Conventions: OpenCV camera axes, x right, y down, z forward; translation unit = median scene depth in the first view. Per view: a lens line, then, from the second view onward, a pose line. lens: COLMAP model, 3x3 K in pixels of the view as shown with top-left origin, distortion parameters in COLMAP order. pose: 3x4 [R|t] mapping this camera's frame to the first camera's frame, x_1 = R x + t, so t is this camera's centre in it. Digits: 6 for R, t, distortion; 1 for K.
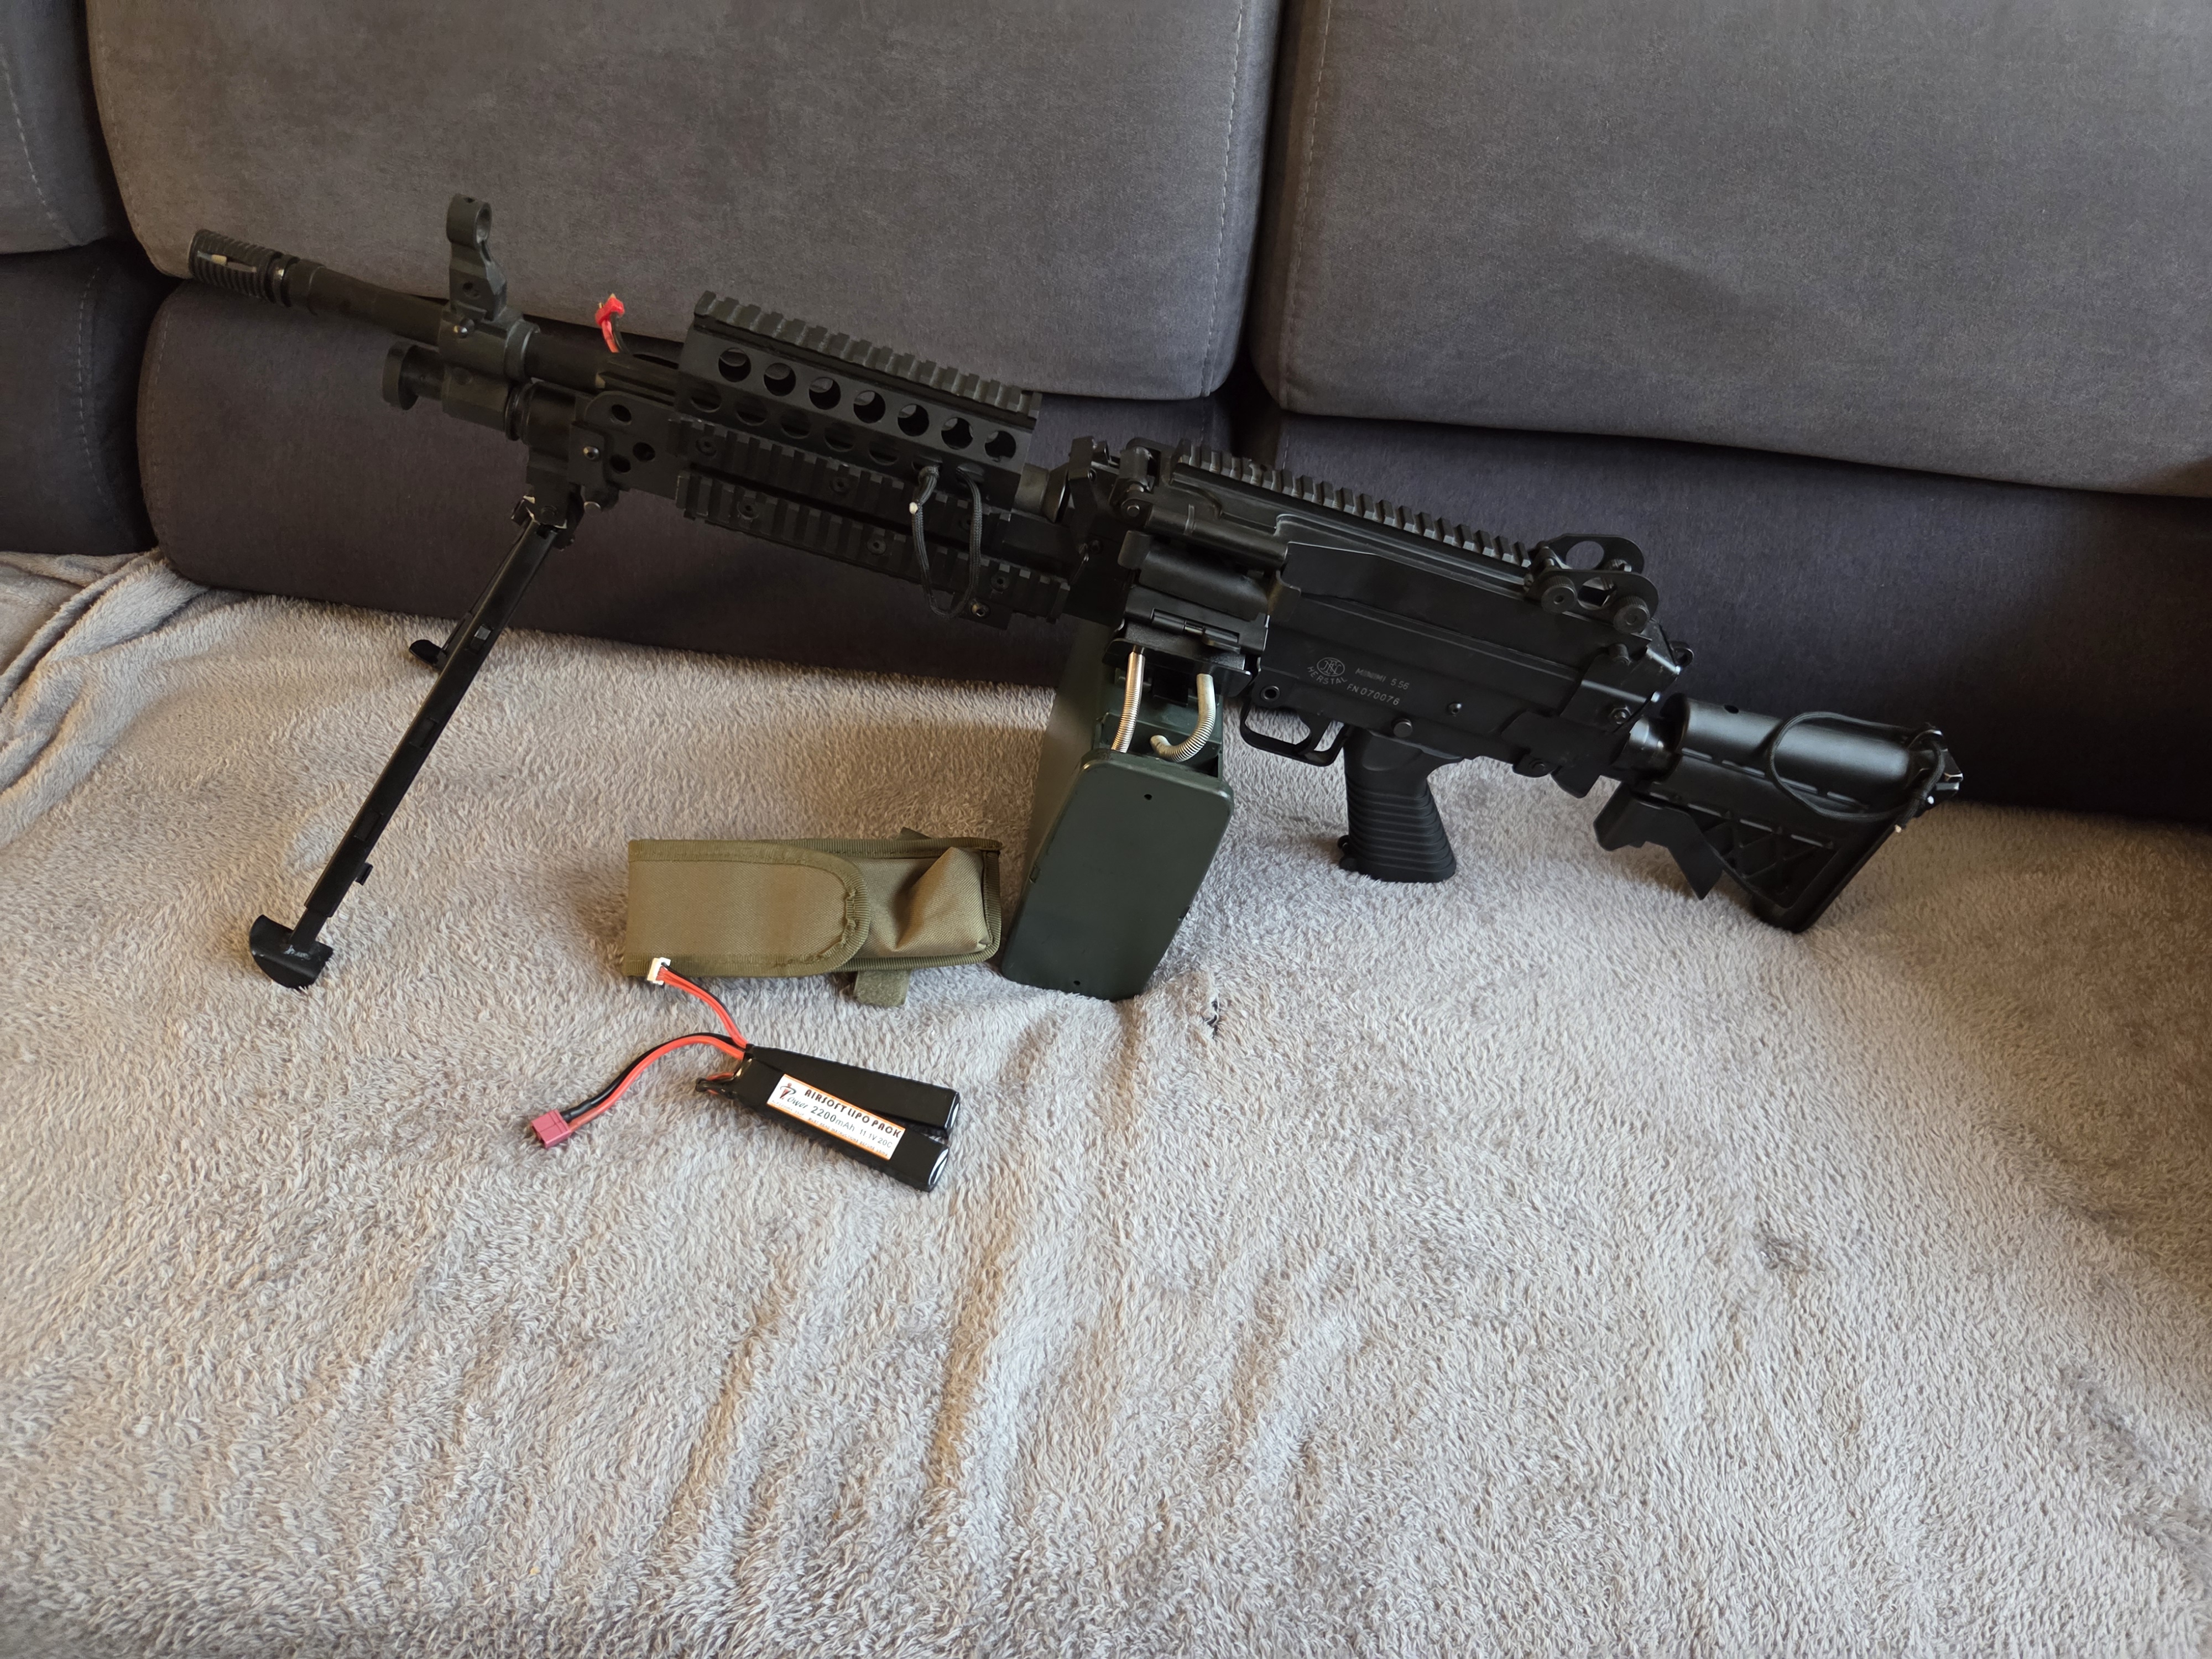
lens RADIAL K [[1516.6, 0, 1112.1], [0, 1516.6, 814.2], [0, 0, 1]] dist [0.048785, -0.046285]
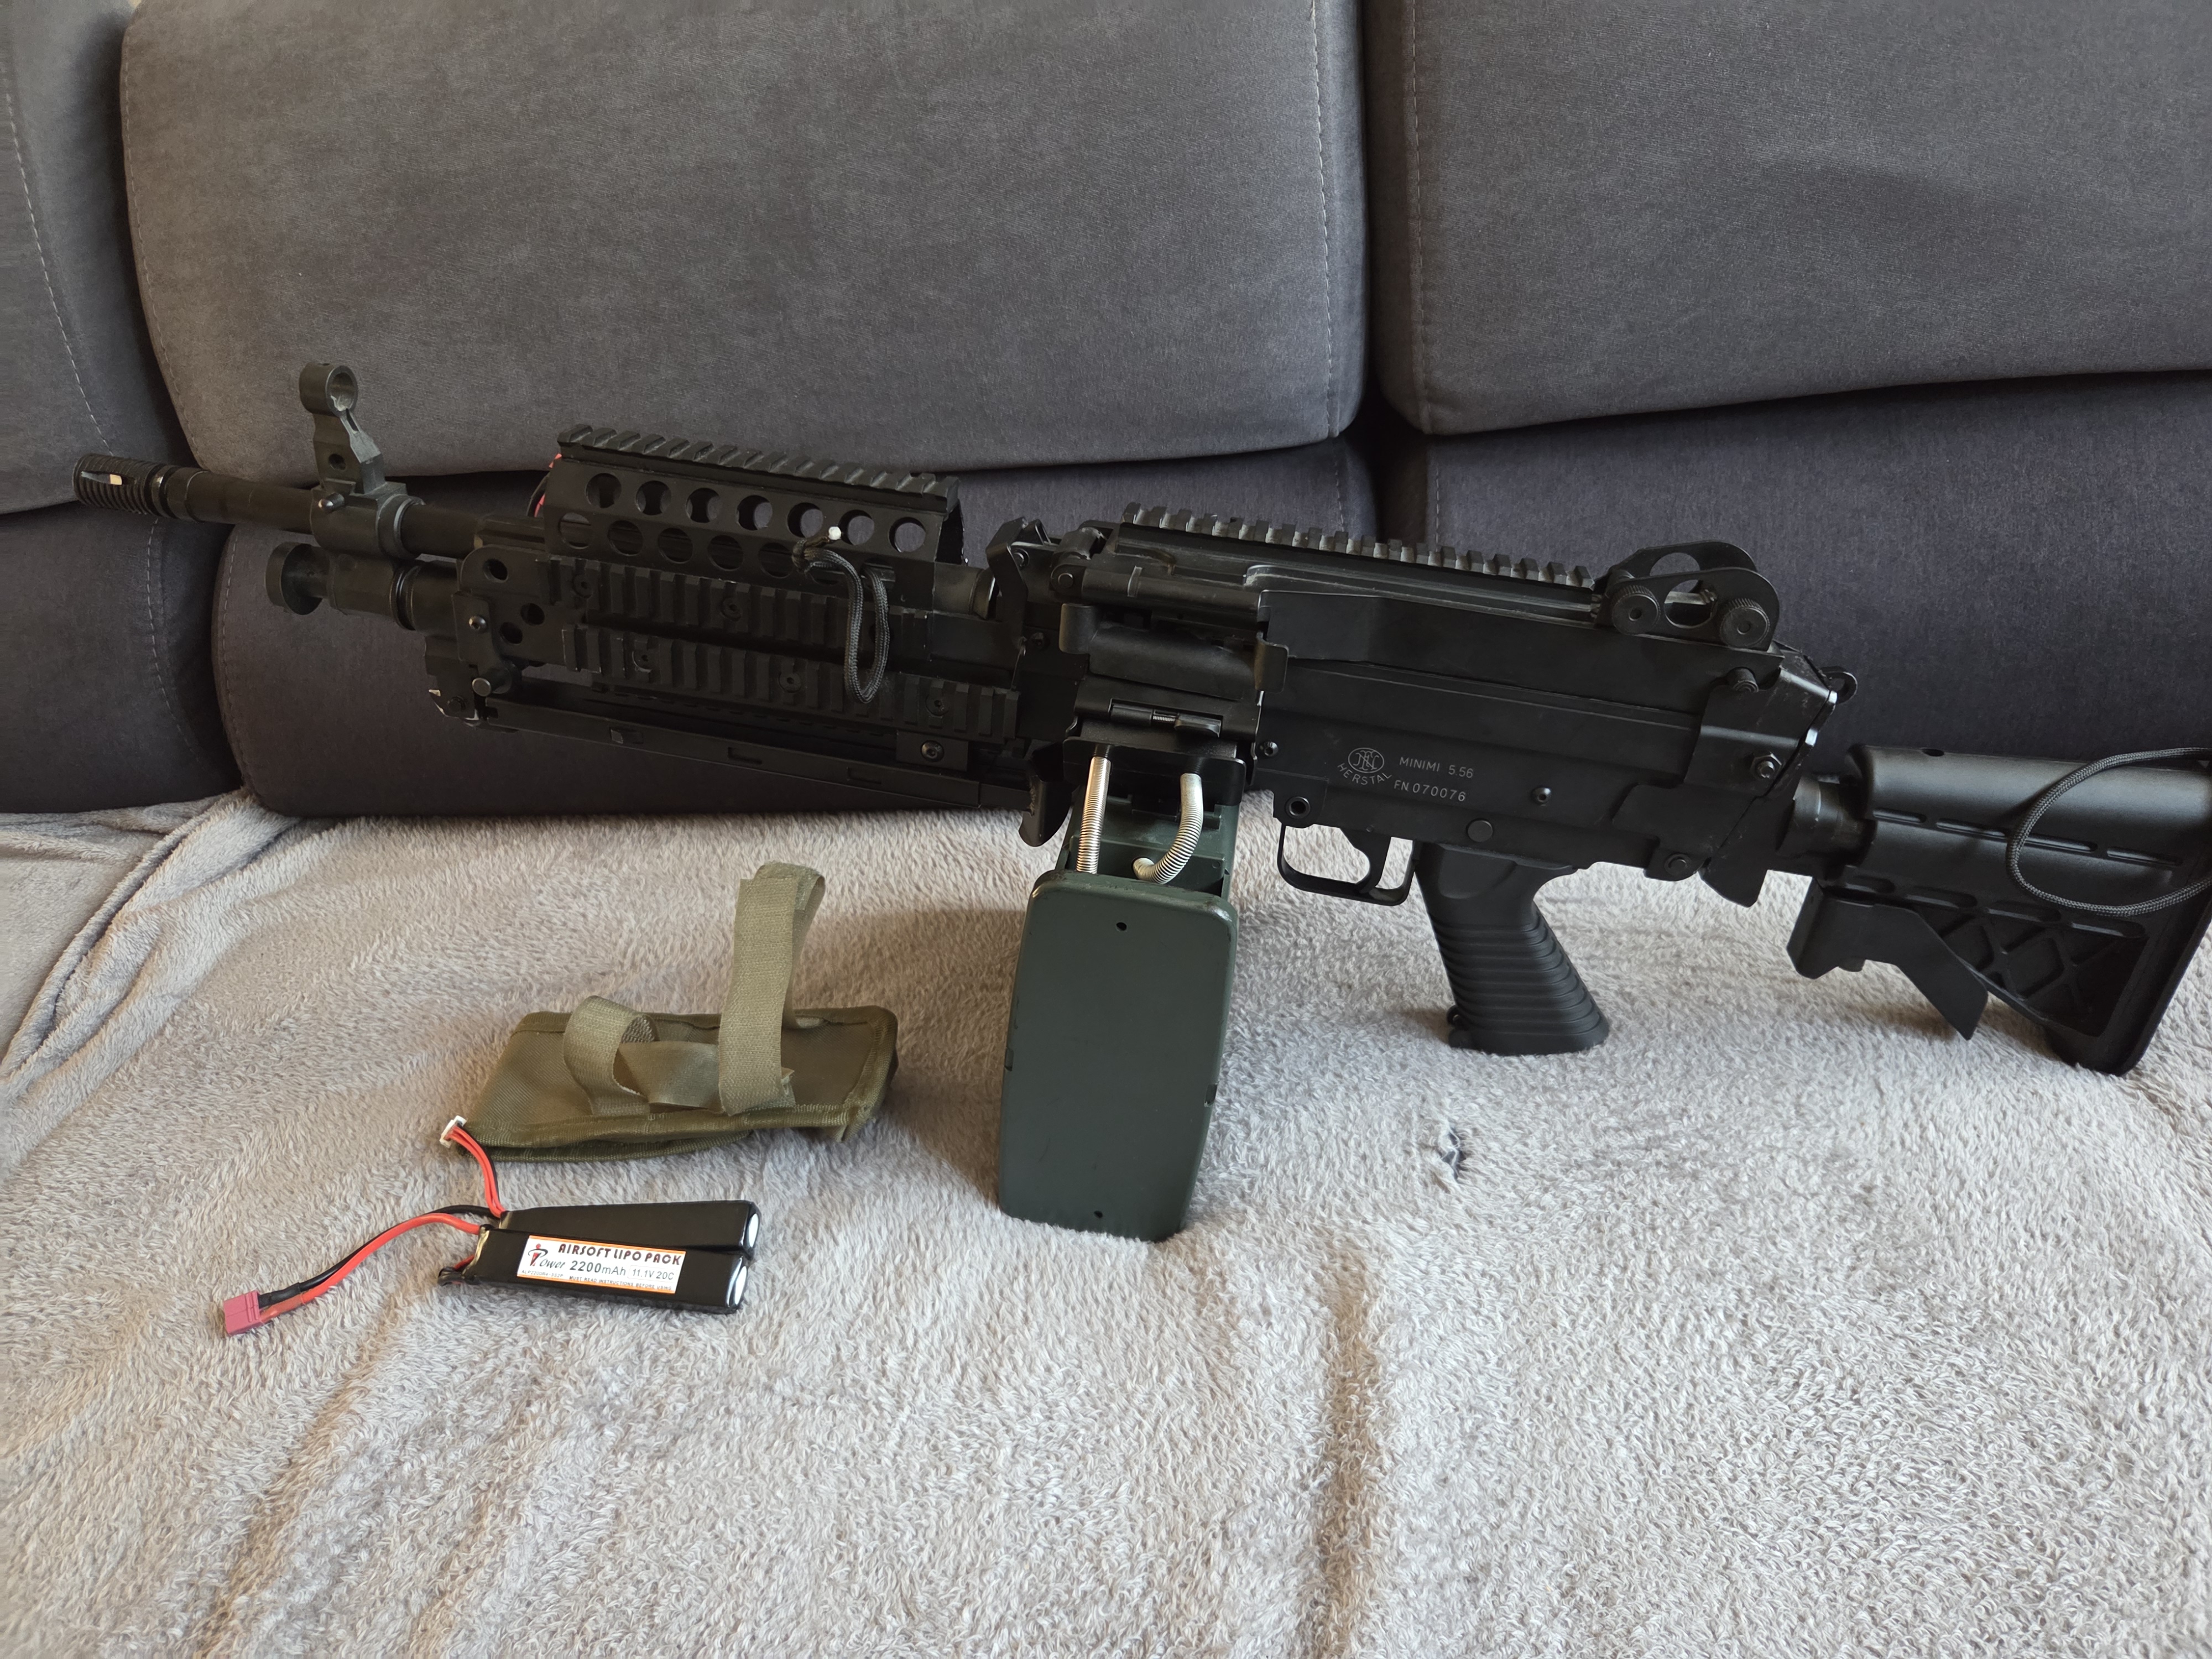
lens RADIAL K [[1516.6, 0, 1110.3], [0, 1516.6, 806.9], [0, 0, 1]] dist [0.048785, -0.046285]
pose [[0.984112, -0.138802, -0.110717, 0.002462], [0.123187, 0.982852, -0.137209, 0.044660], [0.127863, 0.121390, 0.984335, 0.189143]]
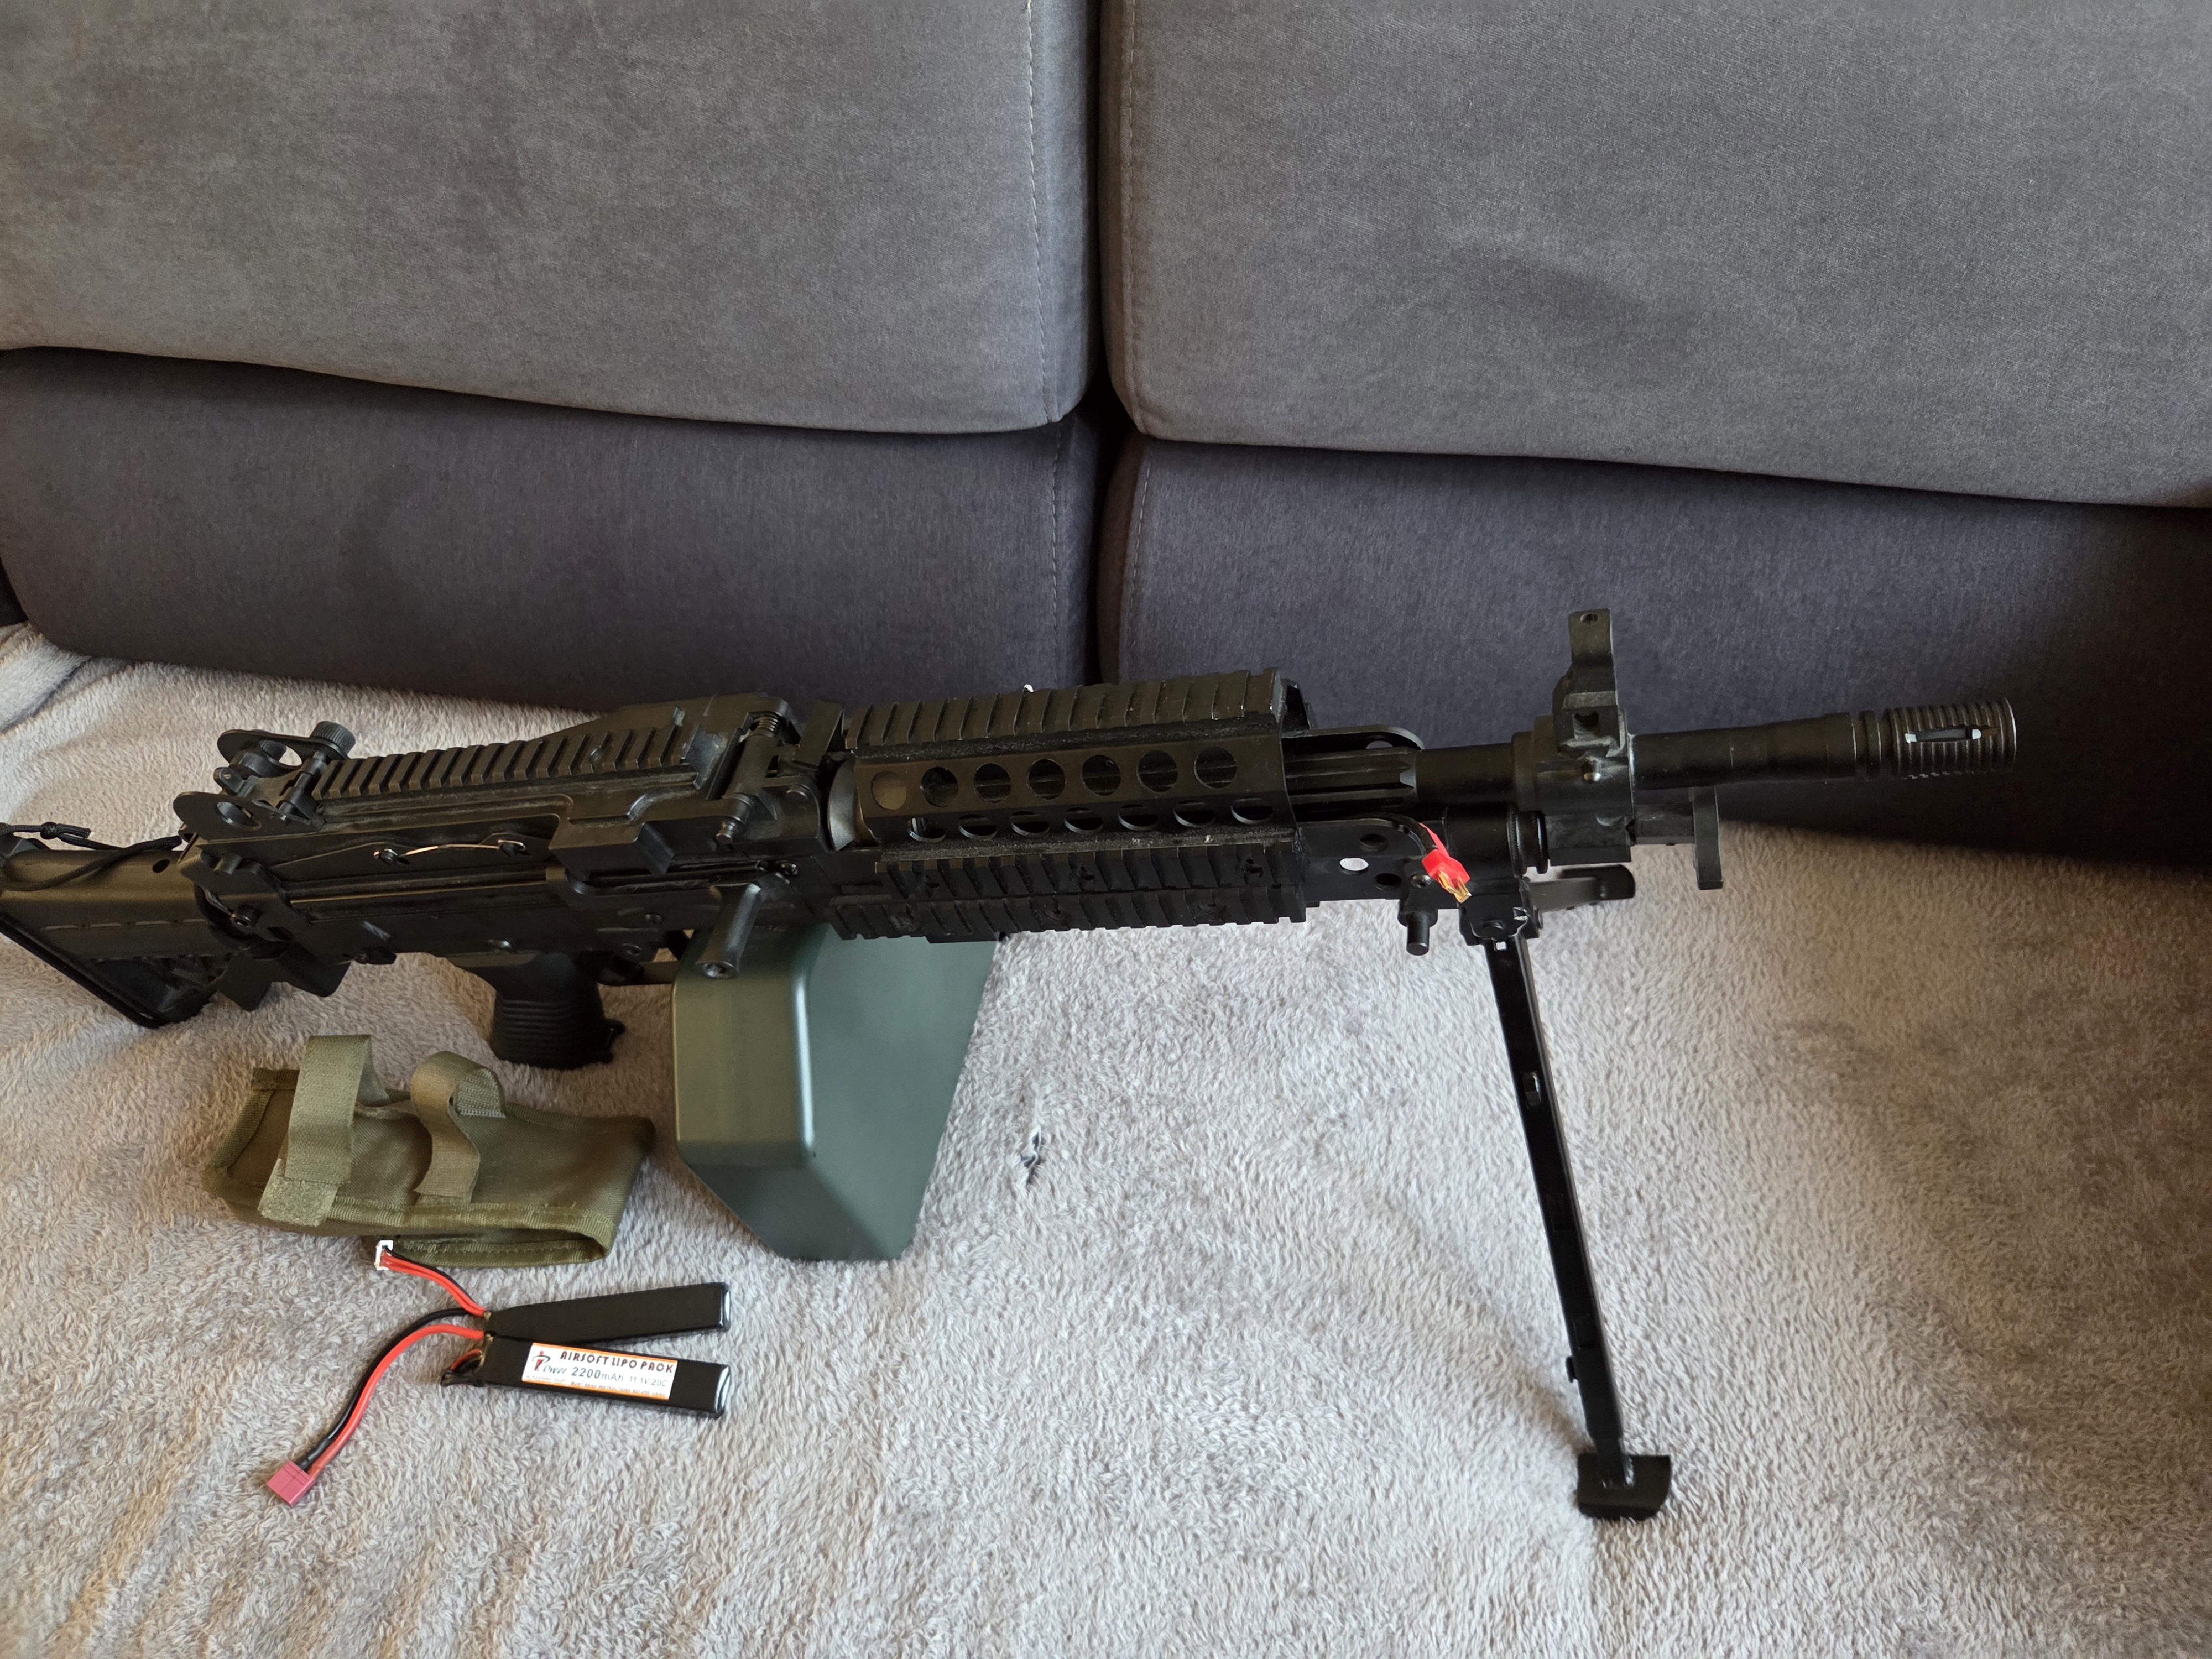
lens RADIAL K [[1516.6, 0, 1124.3], [0, 1516.6, 815.4], [0, 0, 1]] dist [0.048785, -0.046285]
pose [[0.991527, -0.021705, -0.128072, 0.254308], [0.041877, 0.986713, 0.156984, -0.227403], [0.122963, -0.161017, 0.979262, 0.128343]]
